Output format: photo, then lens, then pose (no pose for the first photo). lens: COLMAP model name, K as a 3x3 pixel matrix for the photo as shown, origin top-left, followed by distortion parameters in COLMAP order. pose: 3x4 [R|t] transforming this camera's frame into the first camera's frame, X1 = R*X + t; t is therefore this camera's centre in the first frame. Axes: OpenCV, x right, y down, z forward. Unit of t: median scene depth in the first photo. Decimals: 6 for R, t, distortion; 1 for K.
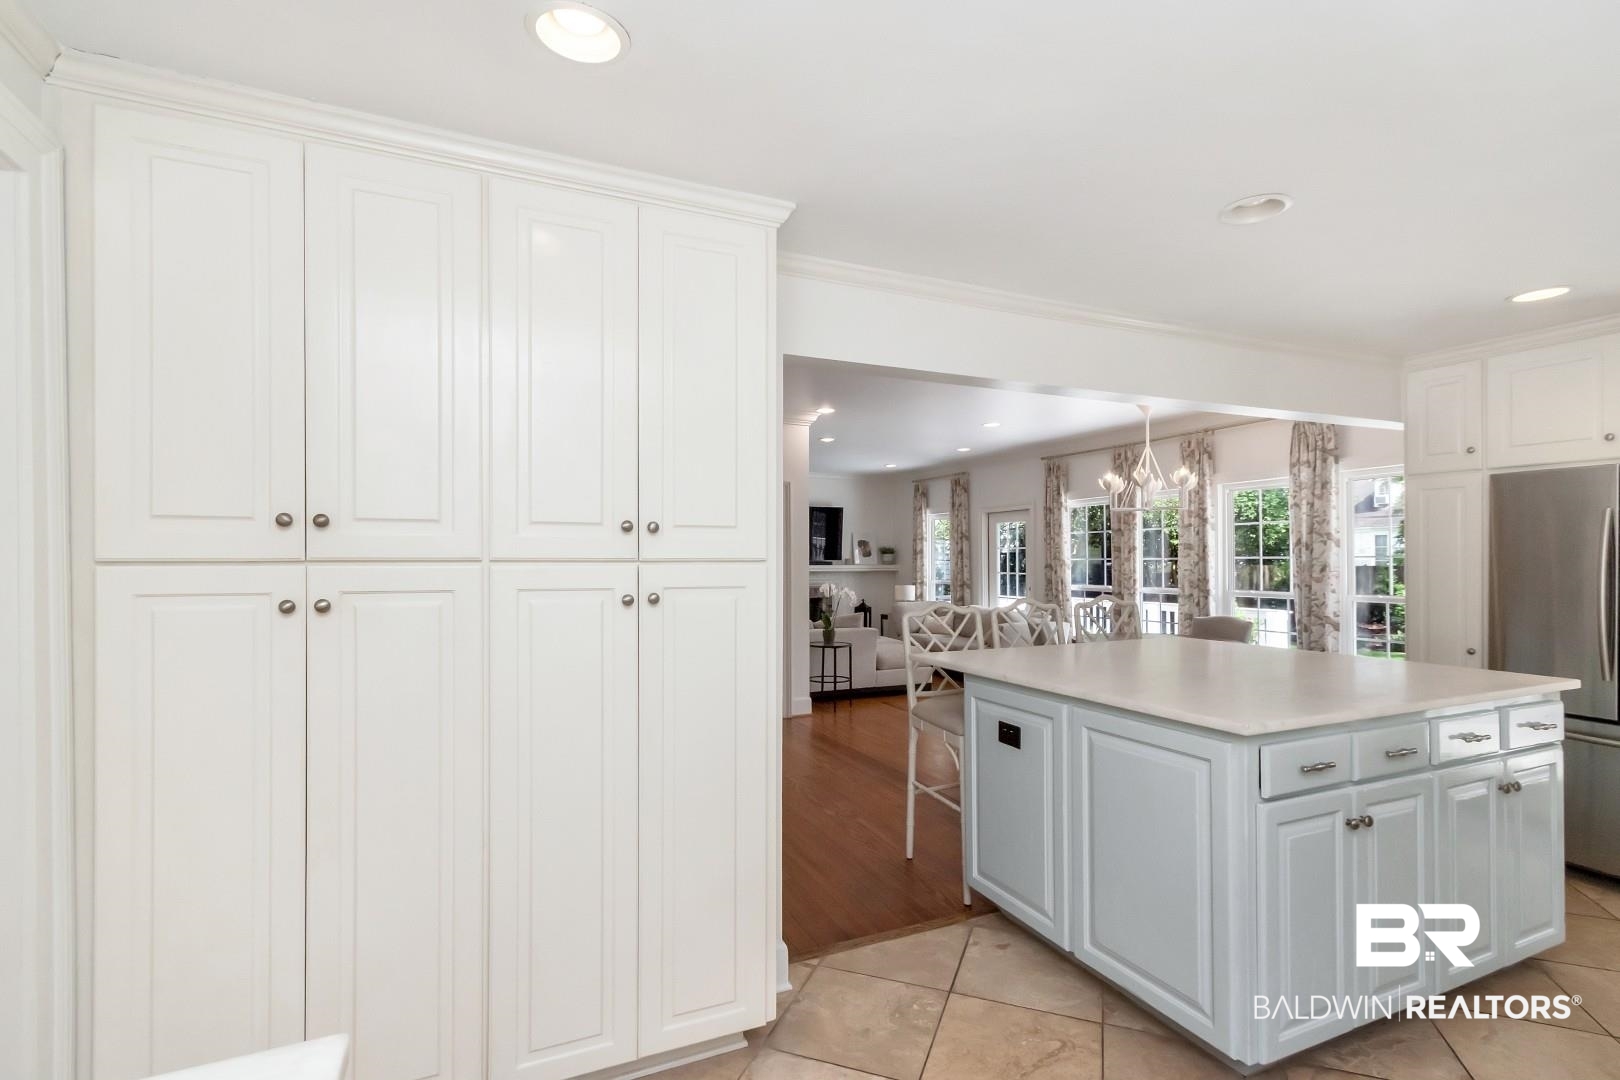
lens RADIAL K [[738.7, 0, 801.9], [0, 738.7, 557.7], [0, 0, 1]] dist [0.001658, 0.000875]
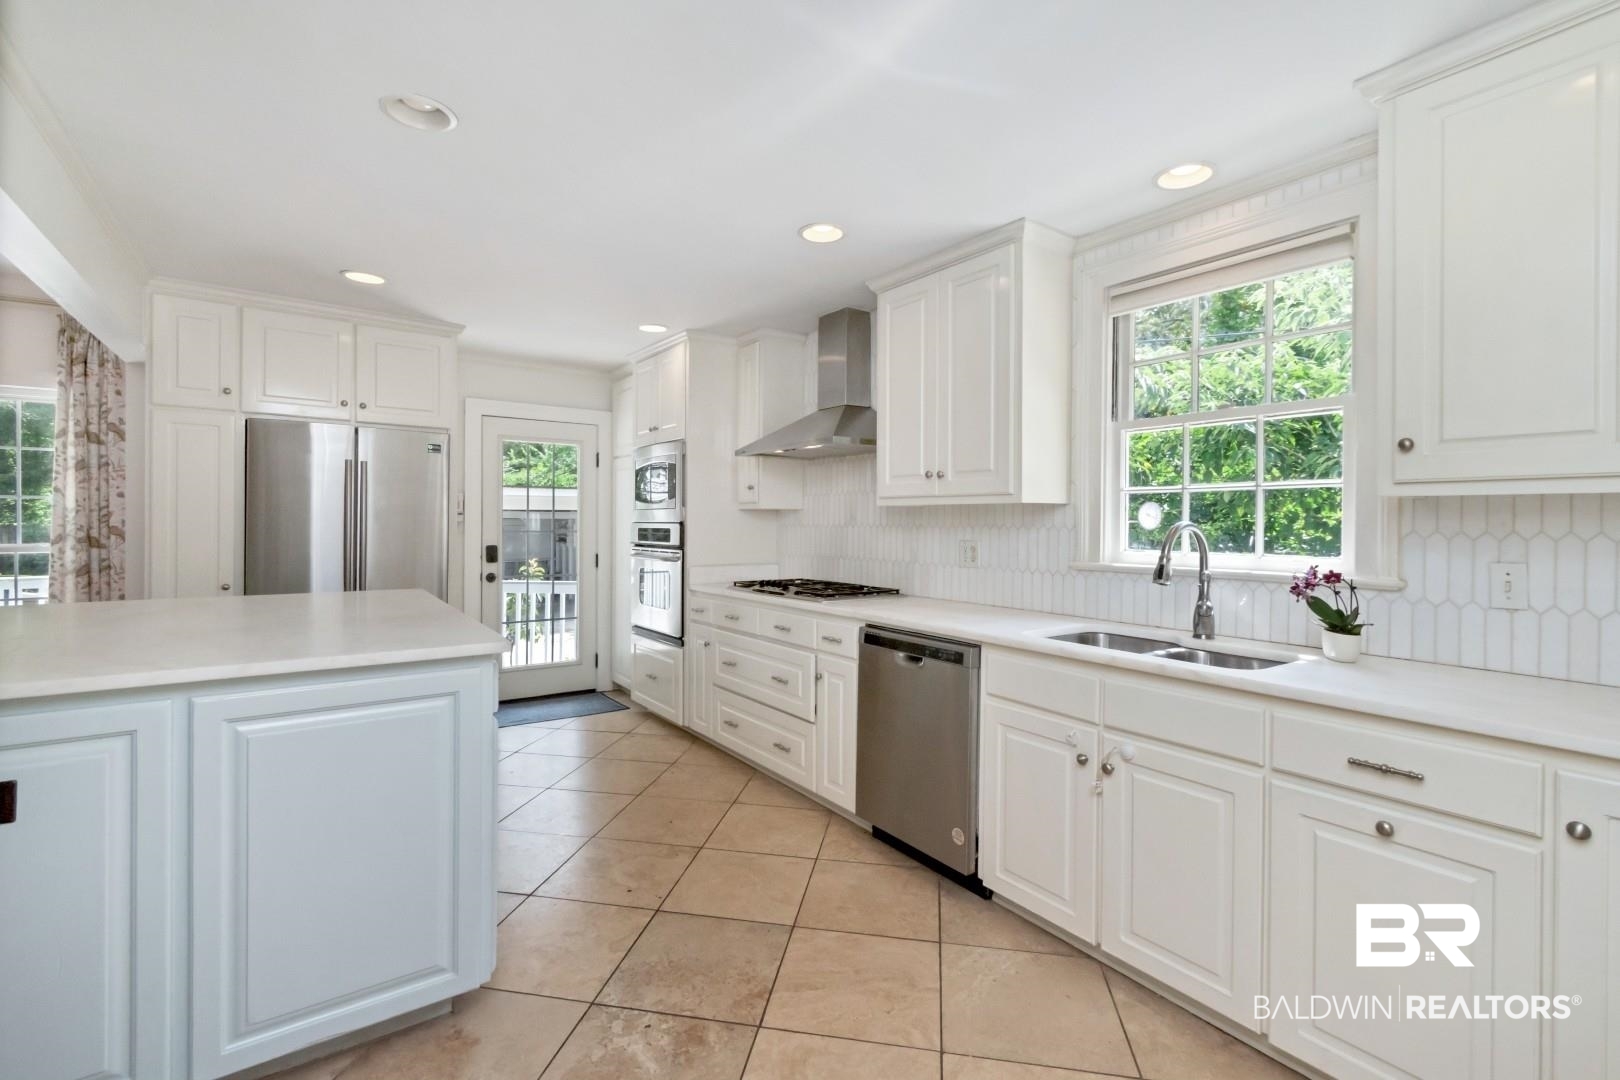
lens RADIAL K [[738.7, 0, 803.2], [0, 738.7, 525.9], [0, 0, 1]] dist [0.001658, 0.000875]
pose [[-0.197670, -0.004964, 0.980256, -0.242496], [-0.008290, 0.999960, 0.003392, 0.027813], [-0.980234, -0.007456, -0.197703, 0.404403]]
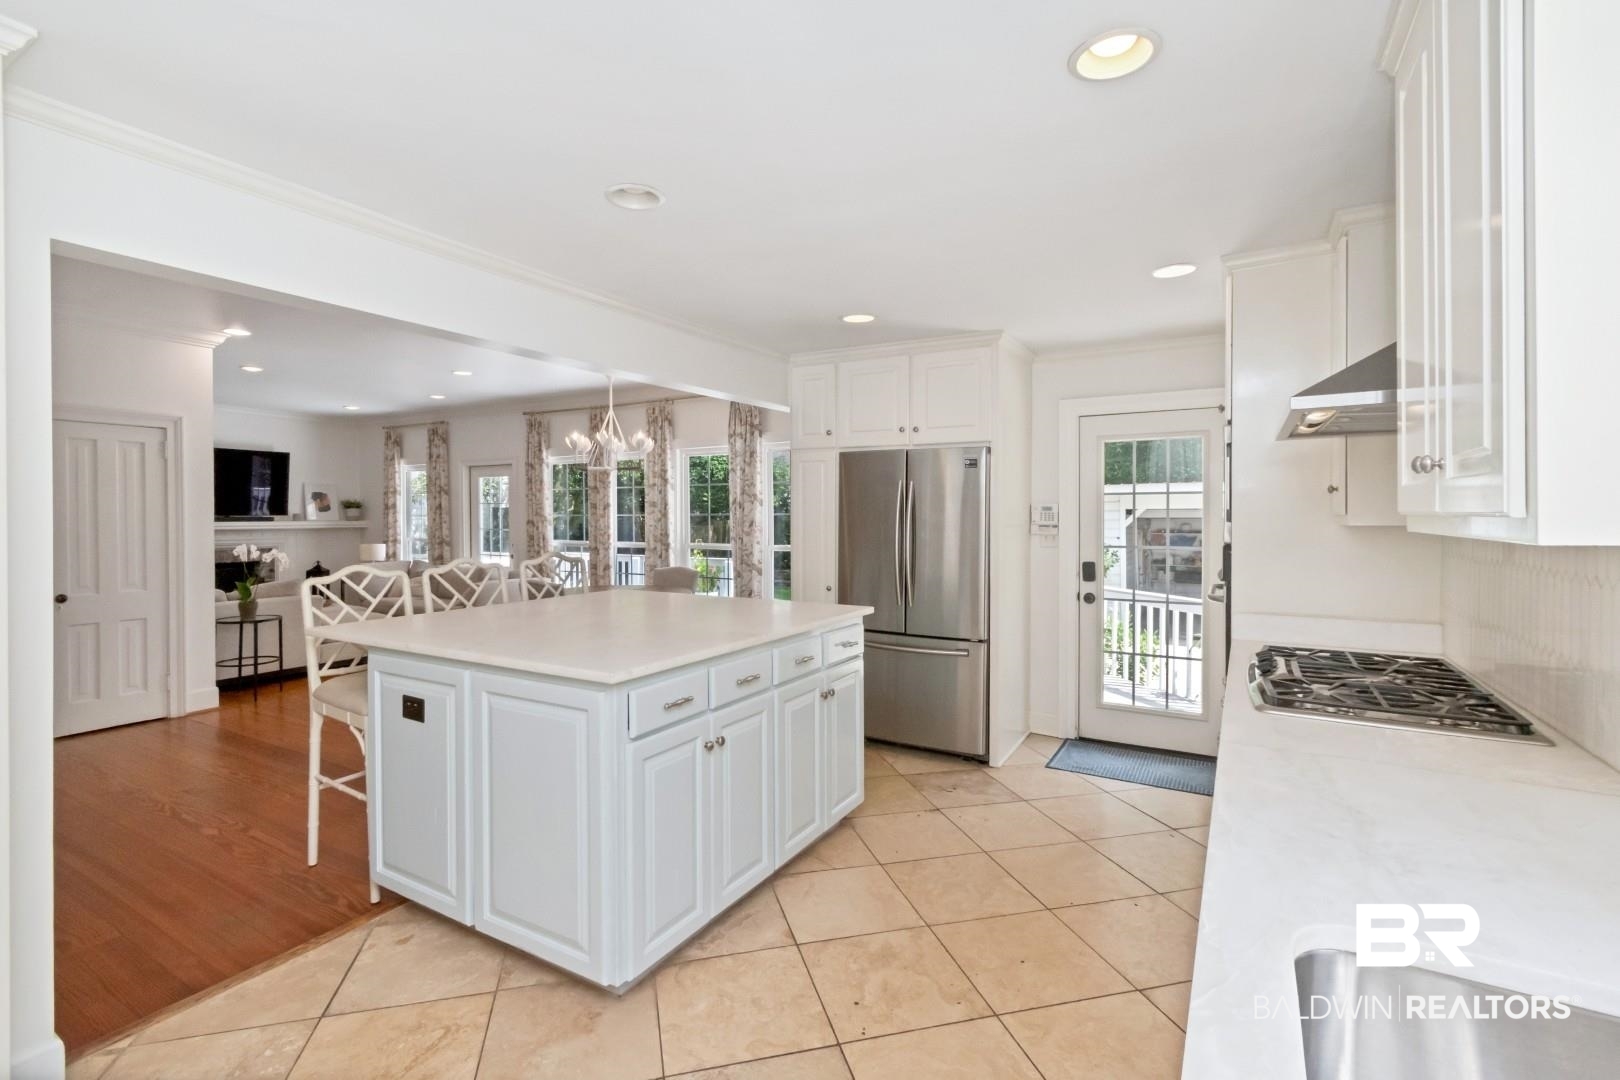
lens RADIAL K [[738.7, 0, 774.0], [0, 738.7, 519.4], [0, 0, 1]] dist [0.001658, 0.000875]
pose [[0.823266, -0.001416, 0.567654, 0.093740], [-0.003871, 0.999960, 0.008108, -0.004054], [-0.567642, -0.008872, 0.823227, -0.007965]]
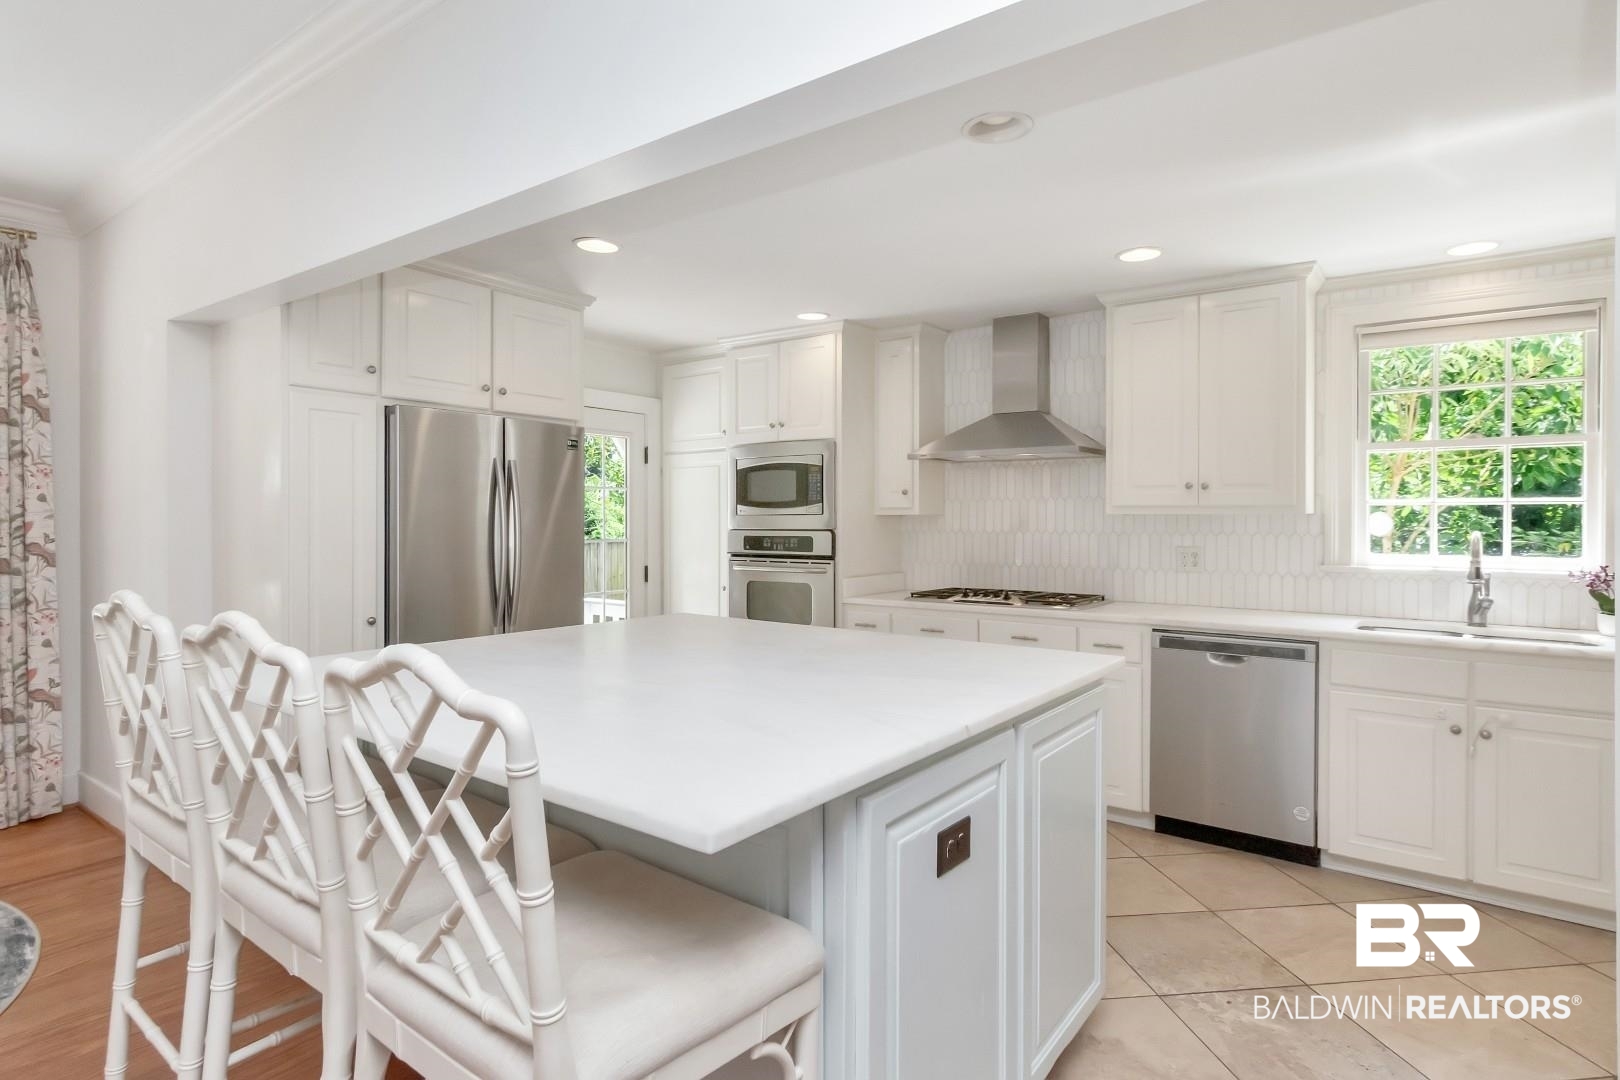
lens RADIAL K [[869.8, 0, 800.7], [0, 869.8, 520.6], [0, 0, 1]] dist [0.007247, -0.003926]
pose [[-0.492672, -0.001293, 0.870214, -0.132503], [-0.001962, 0.999998, 0.000375, 0.013999], [-0.870213, -0.001523, -0.492674, 1.017960]]
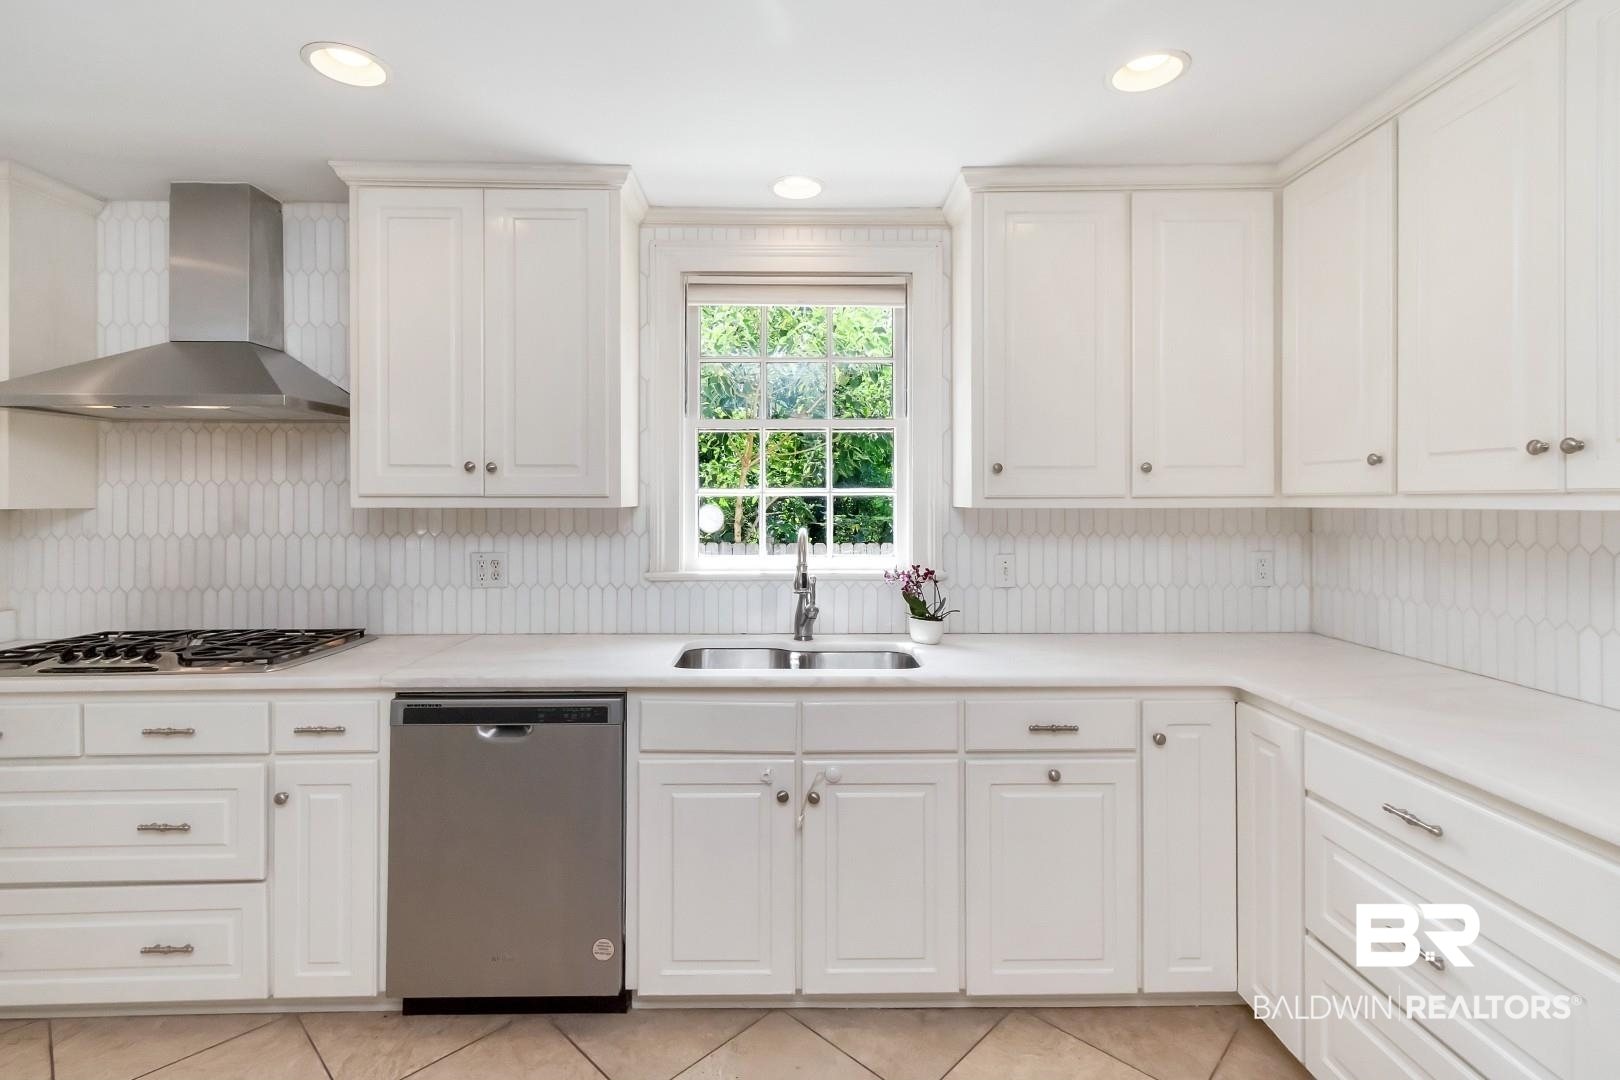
lens RADIAL K [[738.7, 0, 812.2], [0, 738.7, 503.3], [0, 0, 1]] dist [0.001658, 0.000875]
pose [[-0.928299, 0.003472, 0.371818, 0.064307], [0.002280, 0.999991, -0.003645, 0.004851], [-0.371828, -0.002535, -0.928298, 0.553173]]
